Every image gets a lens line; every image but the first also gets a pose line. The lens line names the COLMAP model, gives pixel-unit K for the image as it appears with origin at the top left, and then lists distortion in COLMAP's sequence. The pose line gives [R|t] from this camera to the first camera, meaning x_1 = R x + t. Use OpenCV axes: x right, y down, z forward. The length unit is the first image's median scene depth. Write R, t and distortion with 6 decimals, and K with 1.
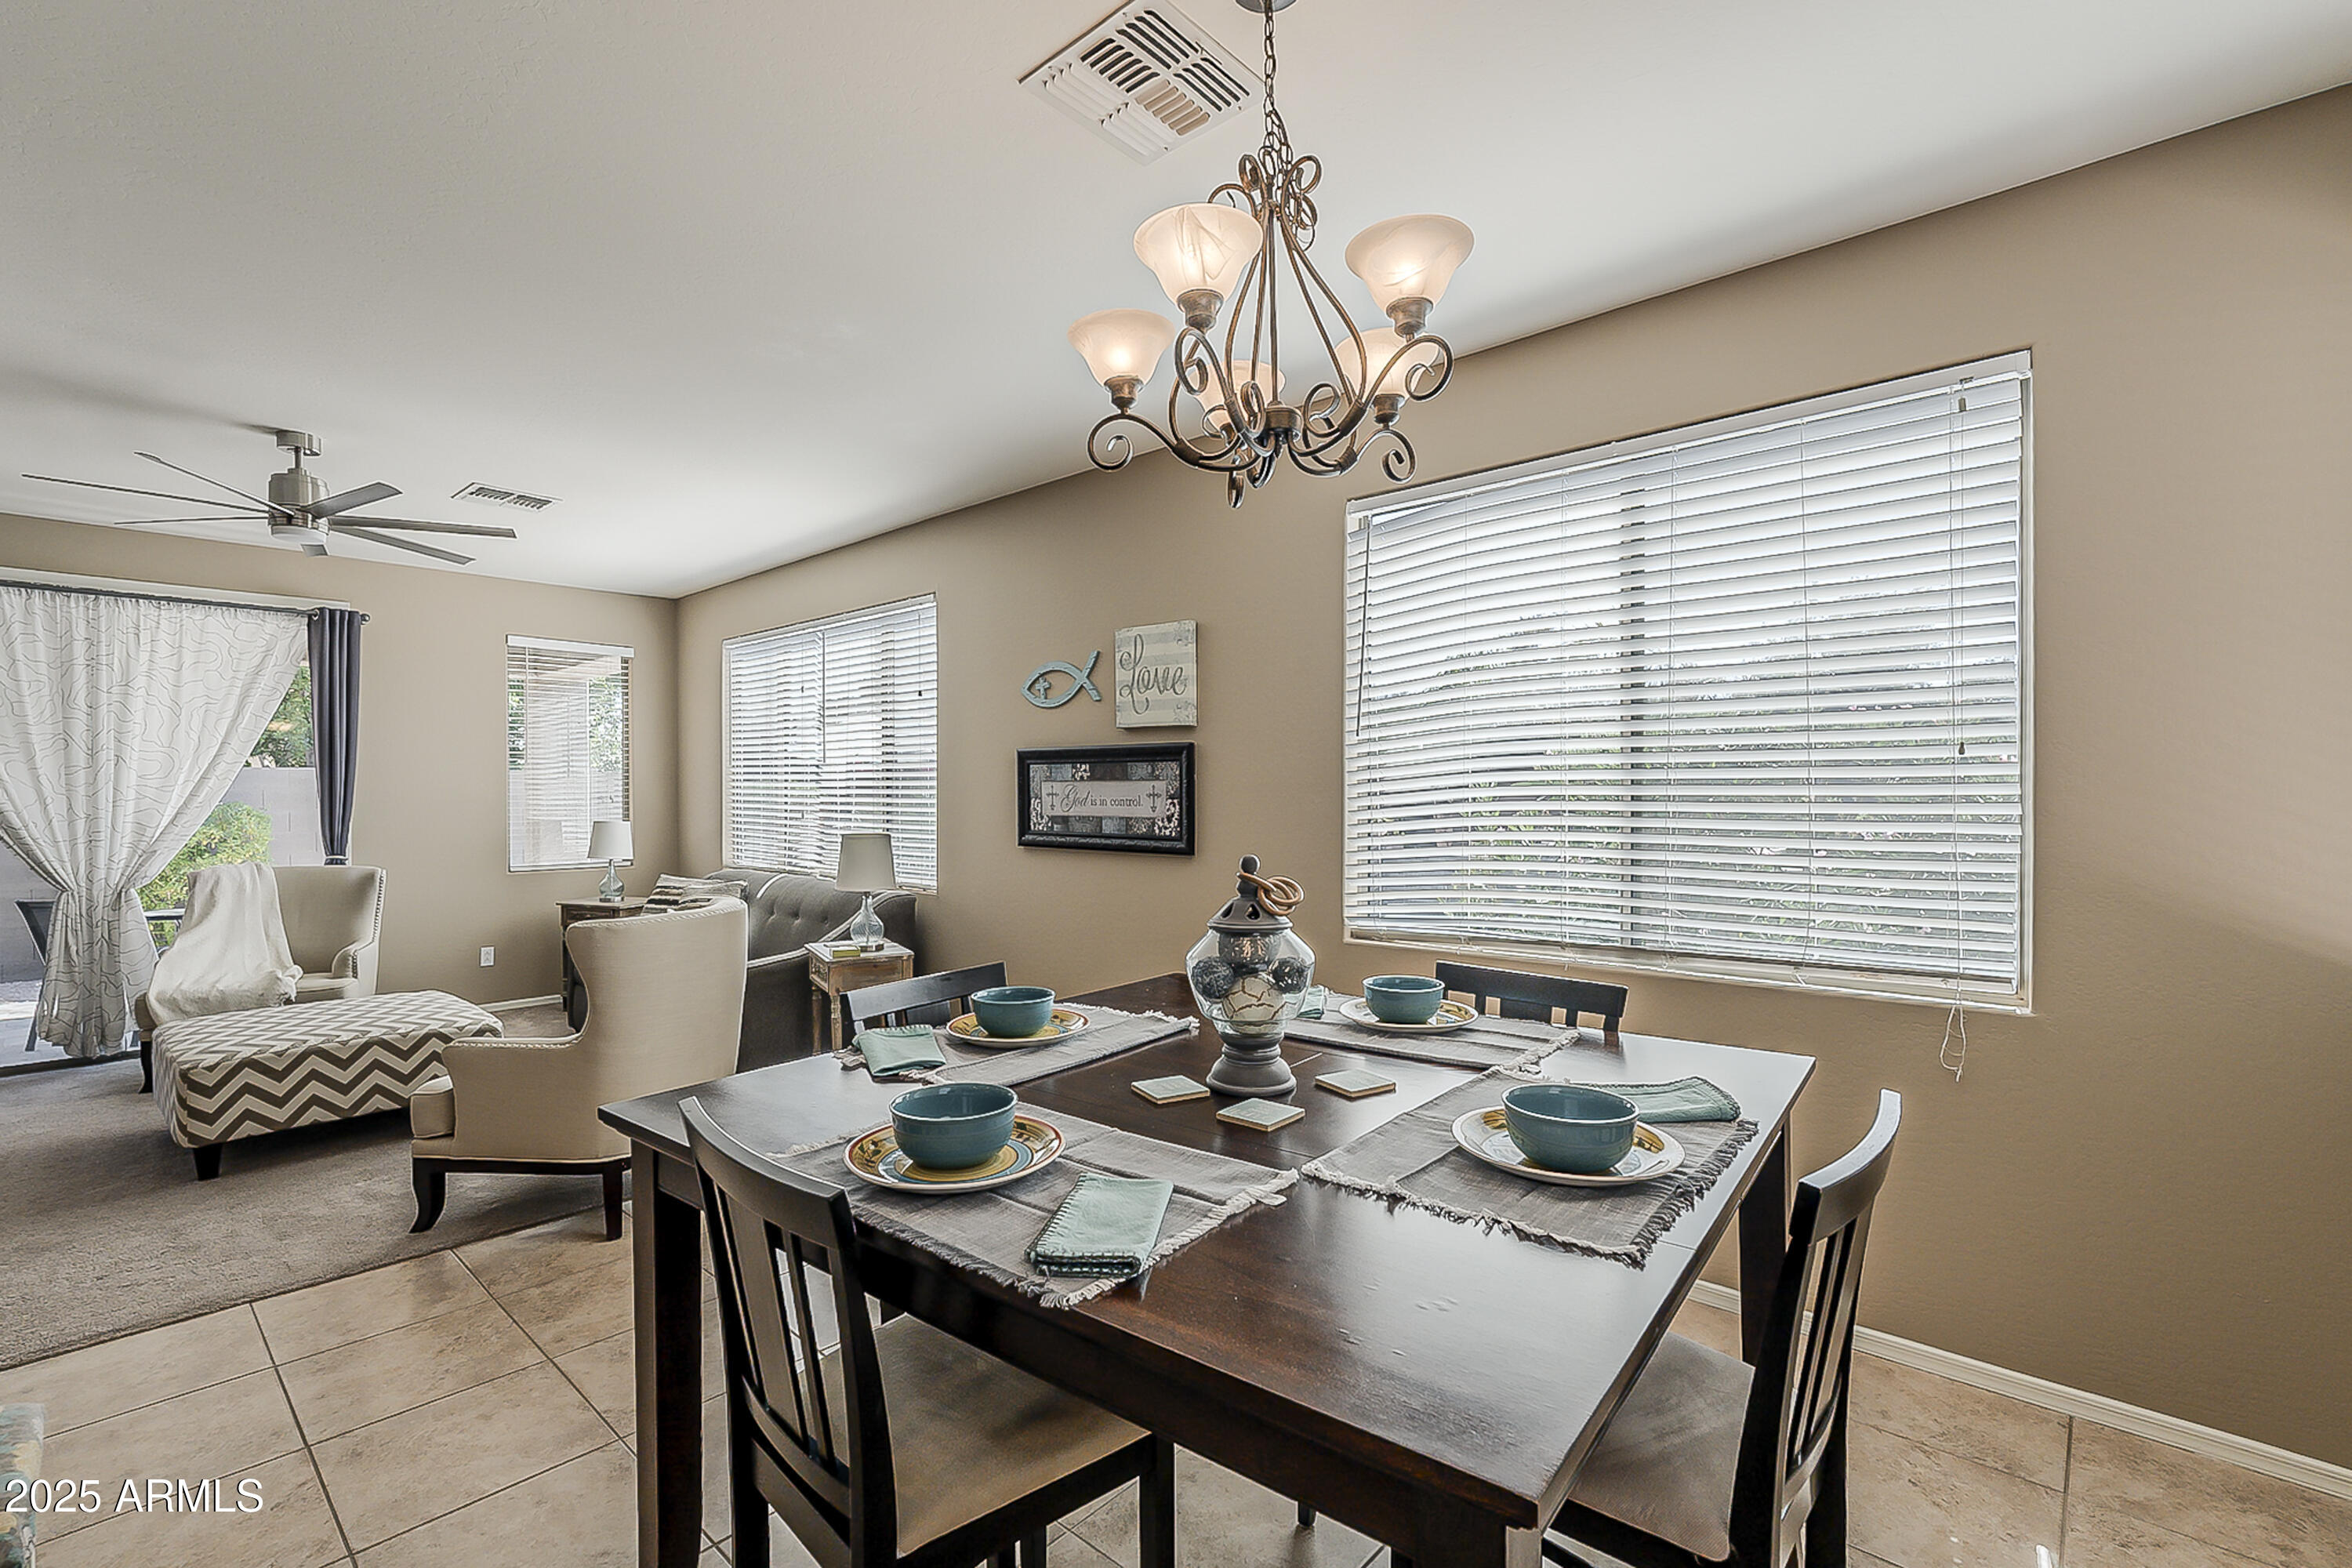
lens RADIAL K [[1033.6, 0, 1174.2], [0, 1033.6, 797.6], [0, 0, 1]] dist [-0.002429, 0.000615]
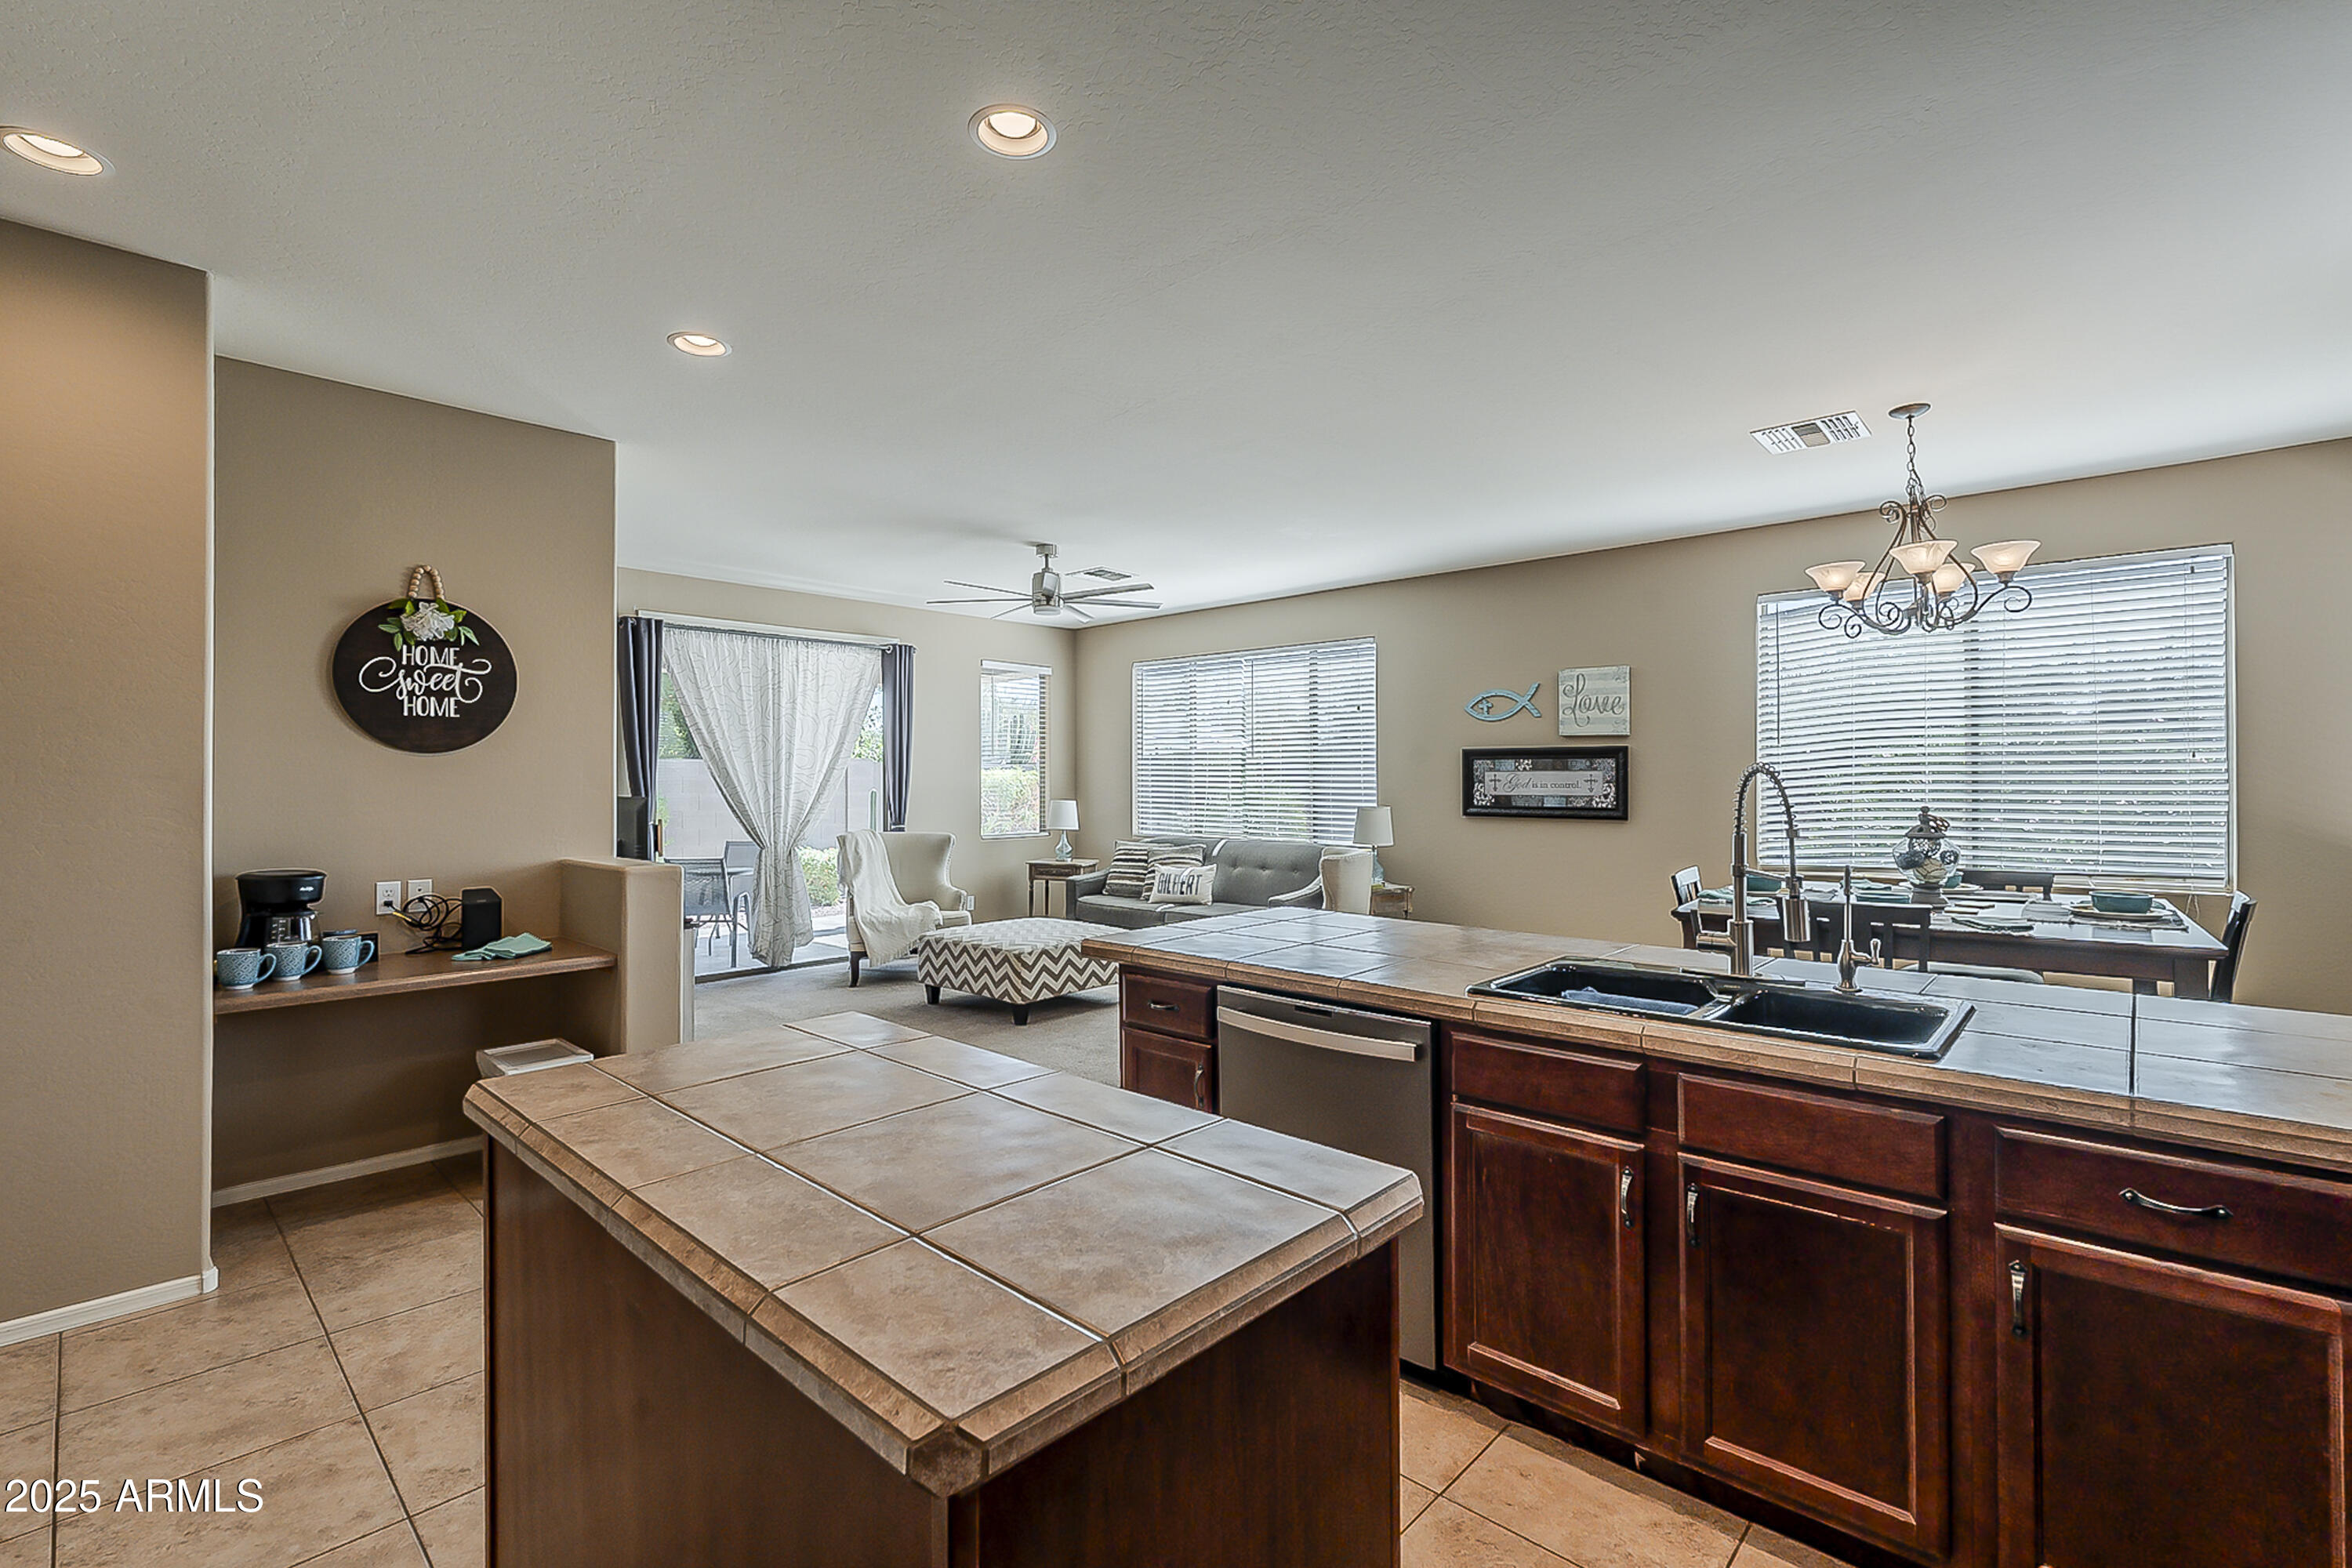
lens RADIAL K [[1033.6, 0, 1176.7], [0, 1033.6, 773.3], [0, 0, 1]] dist [-0.002429, 0.000615]
pose [[0.999931, -0.000070, -0.011711, -0.592622], [-0.000059, 0.999939, -0.011081, 0.003654], [0.011711, 0.011081, 0.999870, -0.496758]]
